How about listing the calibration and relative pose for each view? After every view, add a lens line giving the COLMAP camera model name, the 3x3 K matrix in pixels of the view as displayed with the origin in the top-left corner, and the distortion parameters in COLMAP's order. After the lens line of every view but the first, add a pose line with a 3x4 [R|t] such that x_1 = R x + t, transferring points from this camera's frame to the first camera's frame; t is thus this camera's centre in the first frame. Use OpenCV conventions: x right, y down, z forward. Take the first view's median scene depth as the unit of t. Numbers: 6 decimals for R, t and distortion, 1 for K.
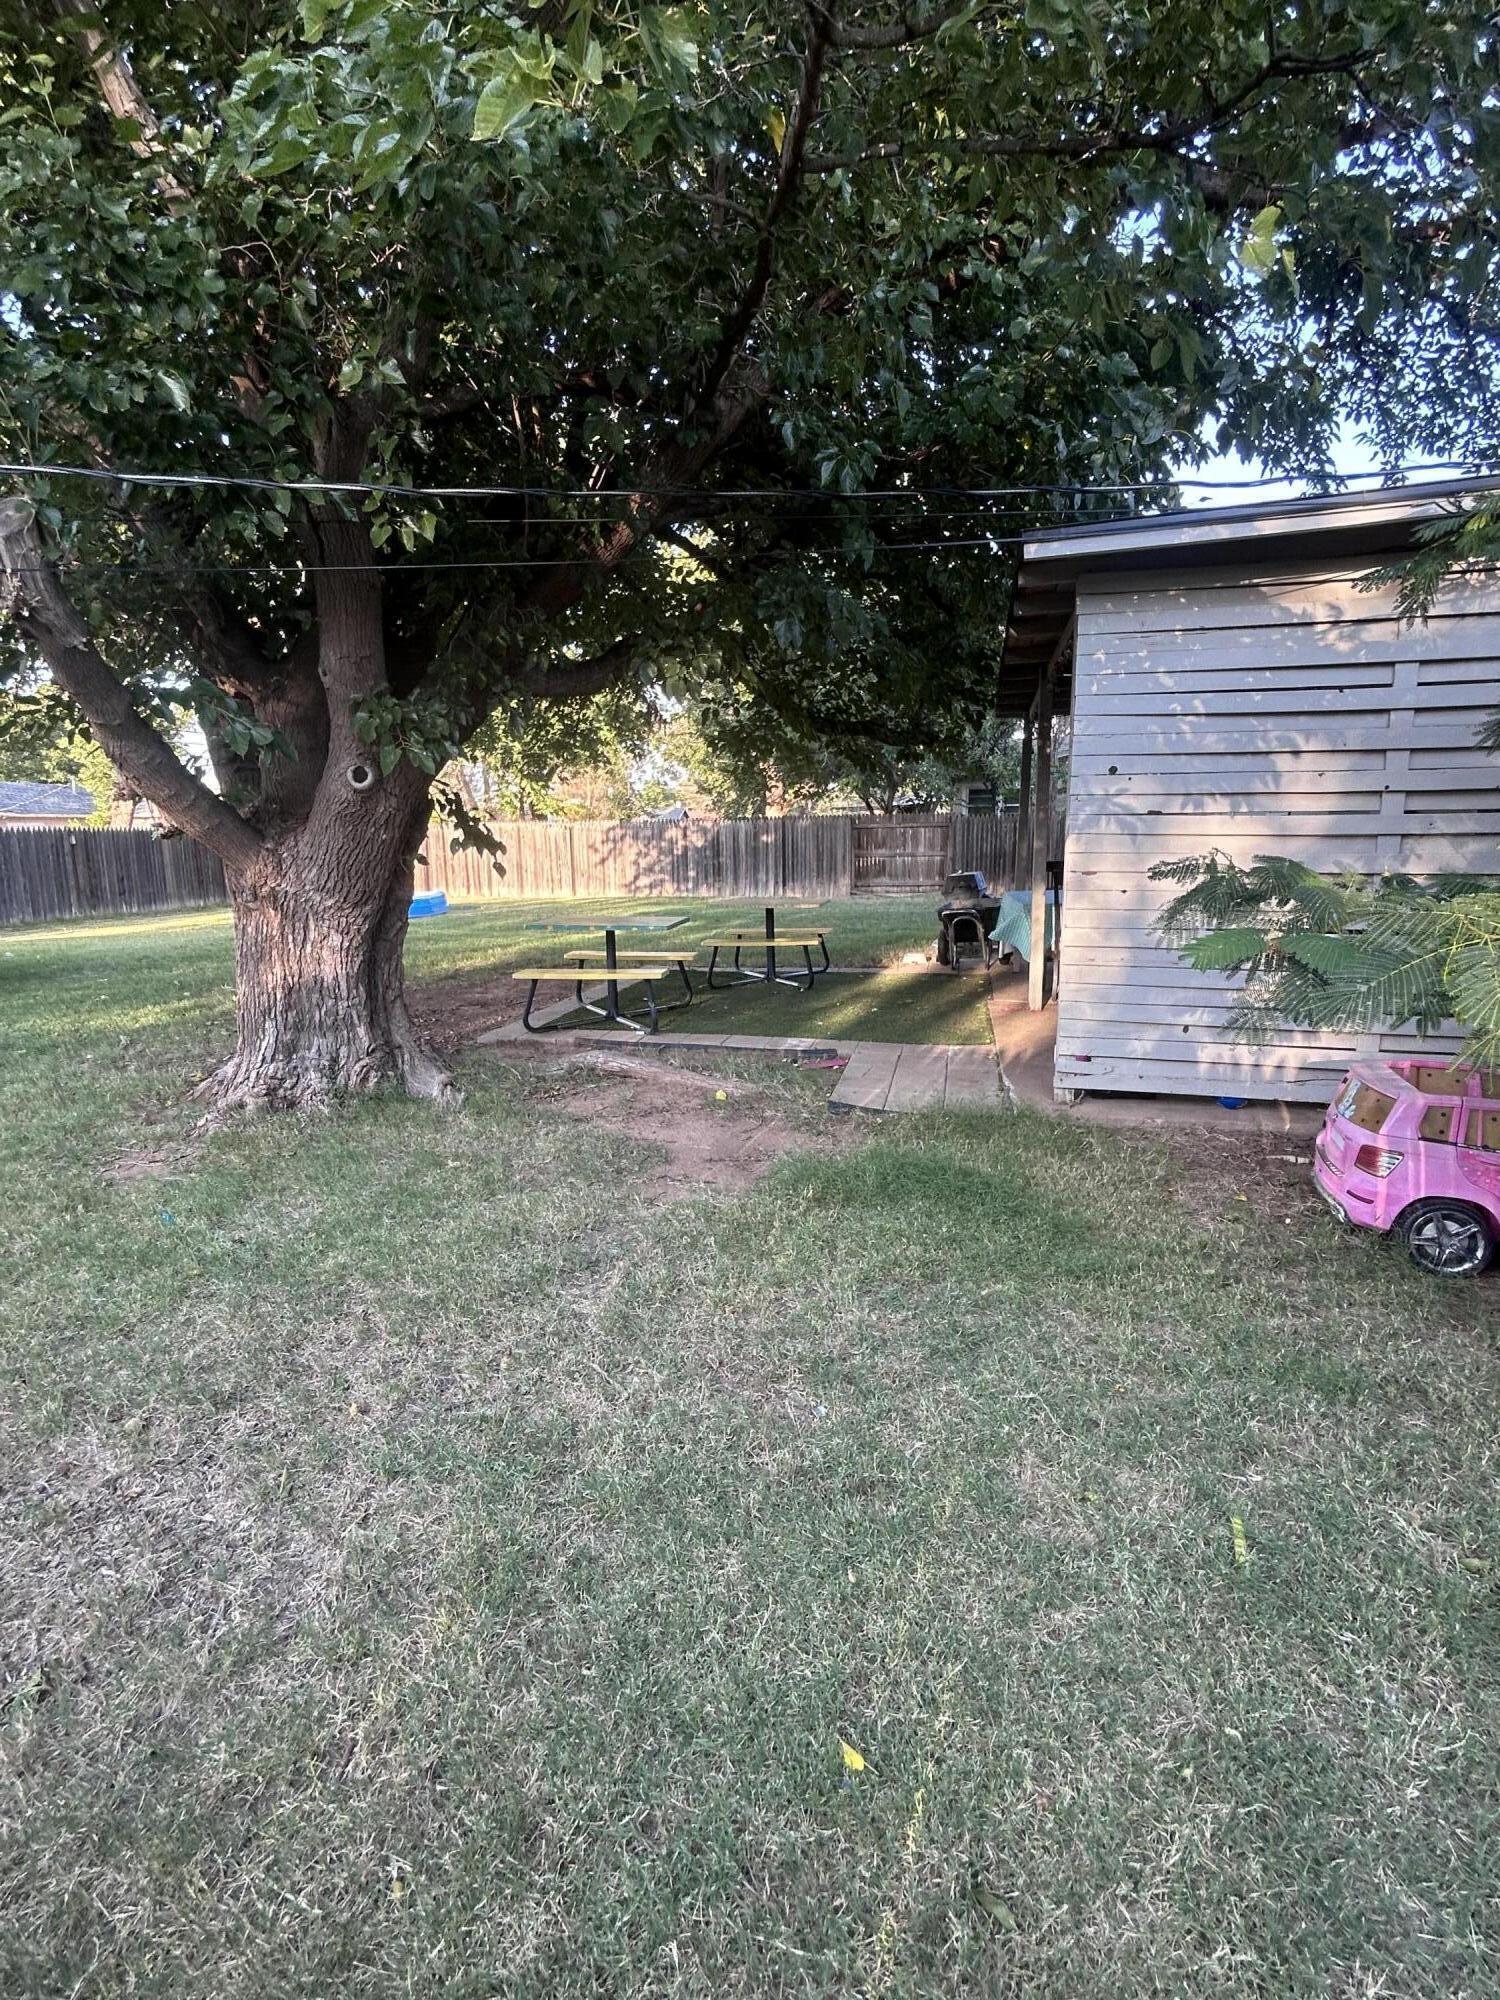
lens RADIAL K [[926.0, 0, 753.0], [0, 926.0, 997.9], [0, 0, 1]] dist [-0.012723, -0.000078]
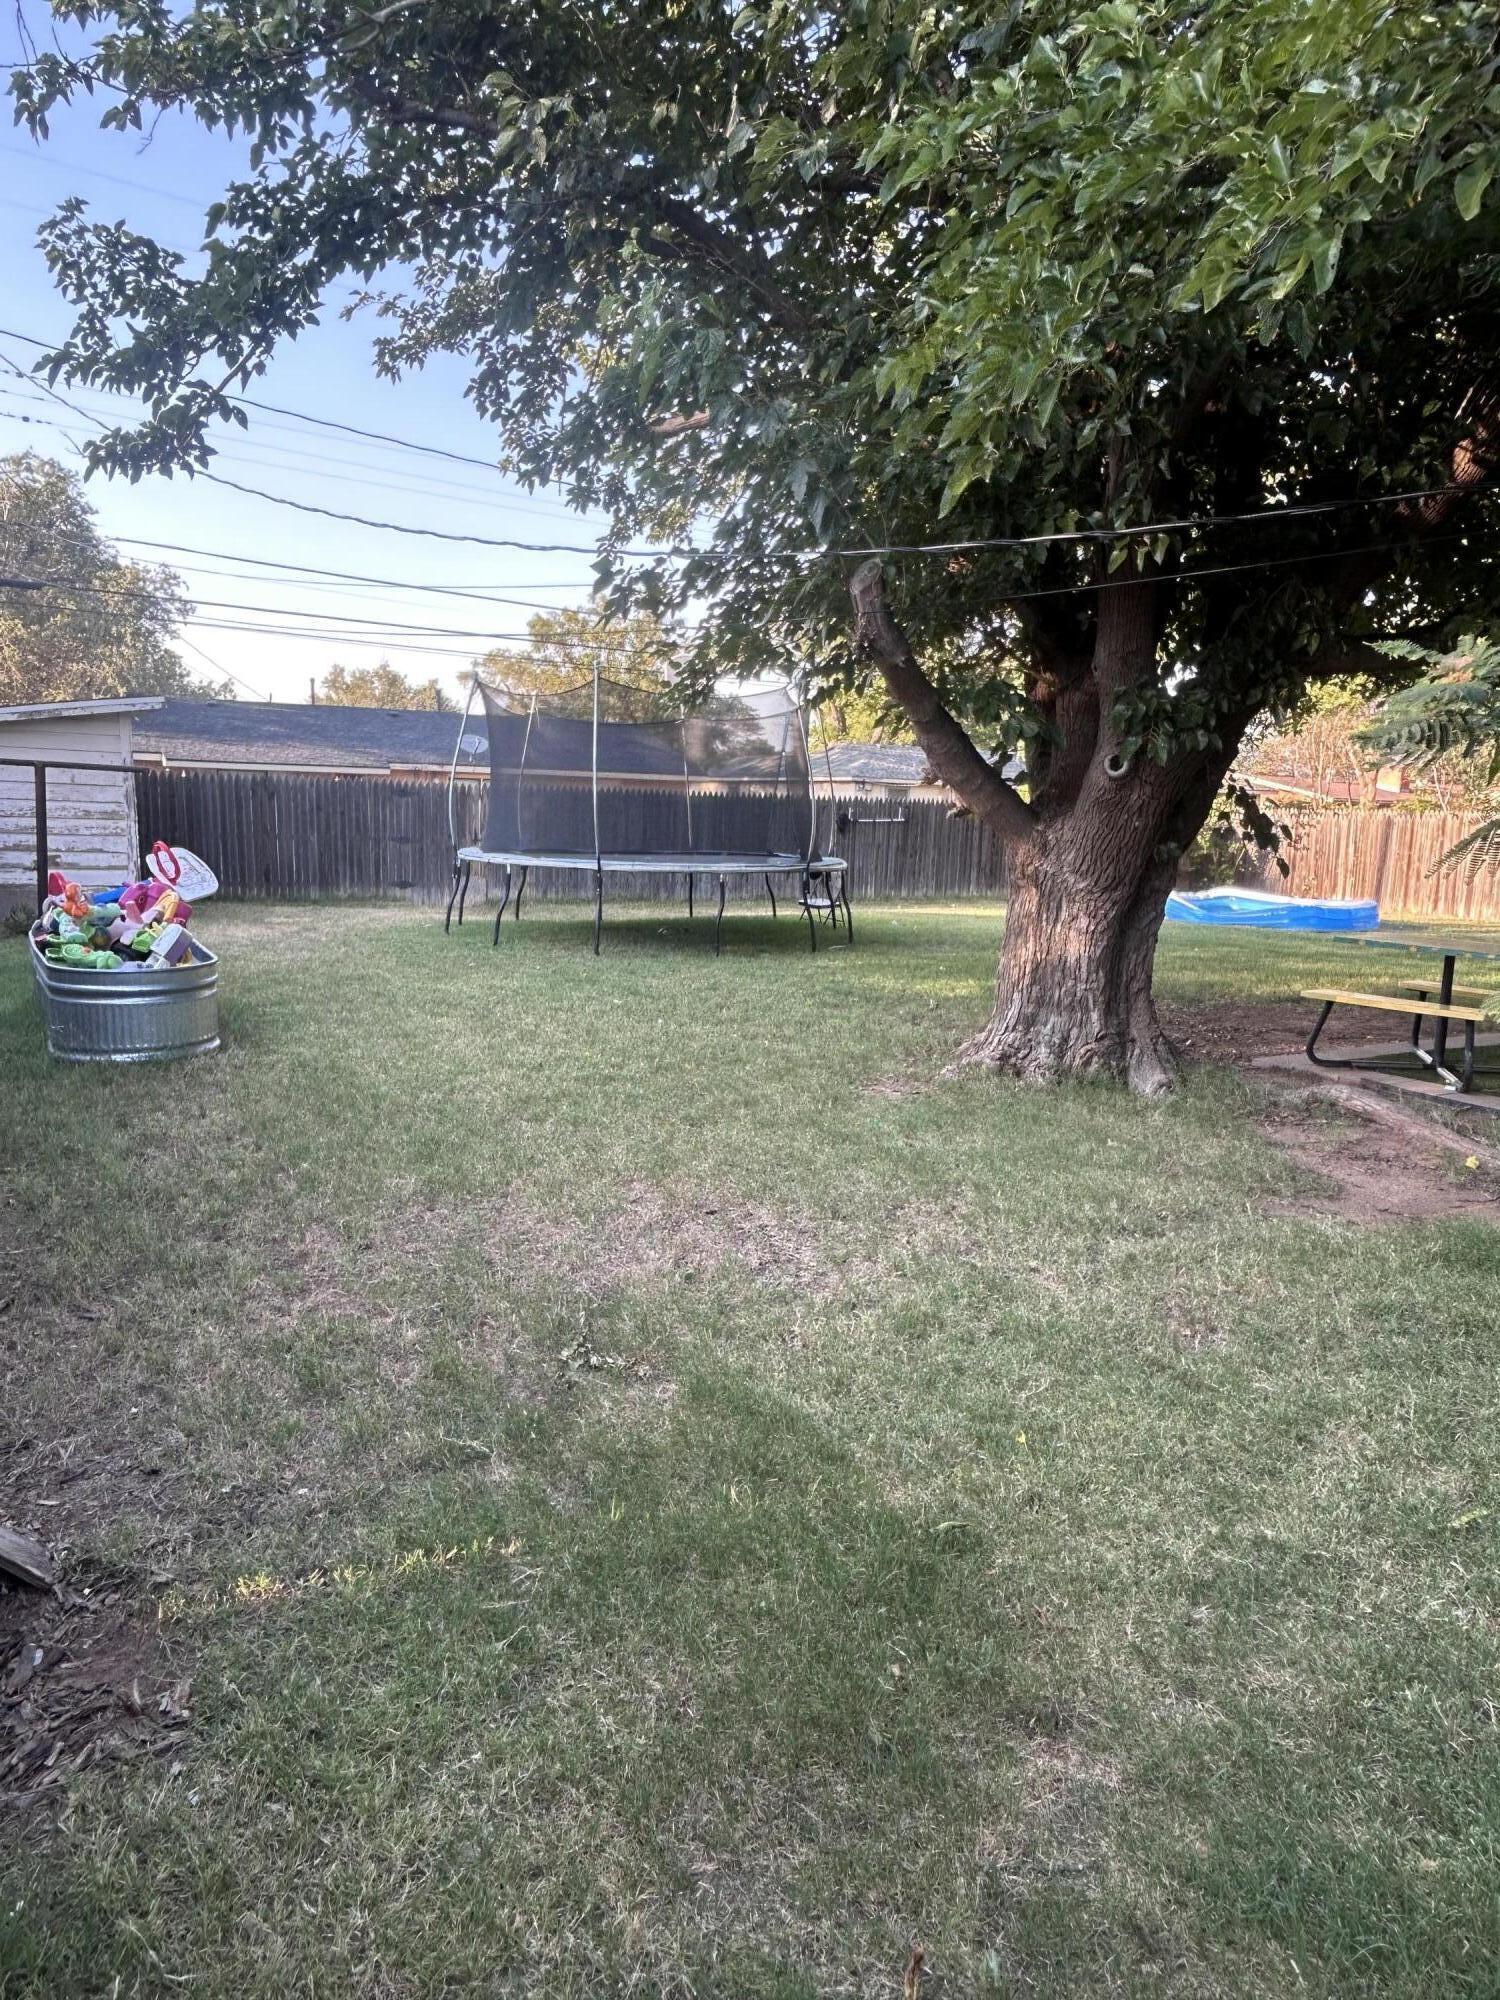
lens RADIAL K [[1281.1, 0, 749.2], [0, 1281.1, 1000.9], [0, 0, 1]] dist [0.001829, 0.000186]
pose [[0.672202, 0.140283, -0.726956, 0.340436], [-0.165368, 0.985528, 0.037269, 0.030908], [0.721664, 0.095163, 0.685671, -0.227851]]
